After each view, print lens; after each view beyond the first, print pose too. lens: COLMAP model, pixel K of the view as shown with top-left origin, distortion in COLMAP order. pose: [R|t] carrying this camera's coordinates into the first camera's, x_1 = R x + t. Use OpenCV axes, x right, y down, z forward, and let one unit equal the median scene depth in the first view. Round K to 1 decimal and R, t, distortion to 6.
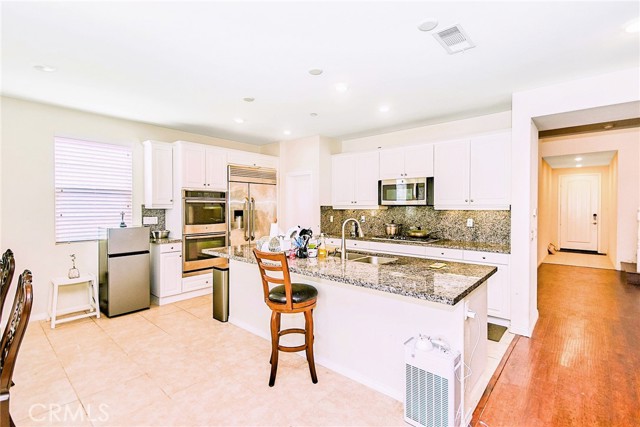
lens RADIAL K [[290.8, 0, 320.2], [0, 290.8, 211.5], [0, 0, 1]] dist [0.000119, -0.000081]
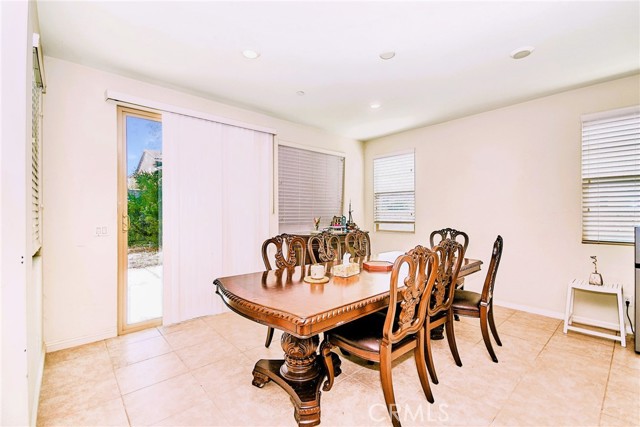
lens RADIAL K [[290.8, 0, 320.3], [0, 290.8, 211.4], [0, 0, 1]] dist [0.000119, -0.000081]
pose [[-0.109910, 0.004452, -0.993932, 0.068876], [-0.008551, 0.999949, 0.005425, 0.020797], [0.993905, 0.009095, -0.109866, 0.315861]]
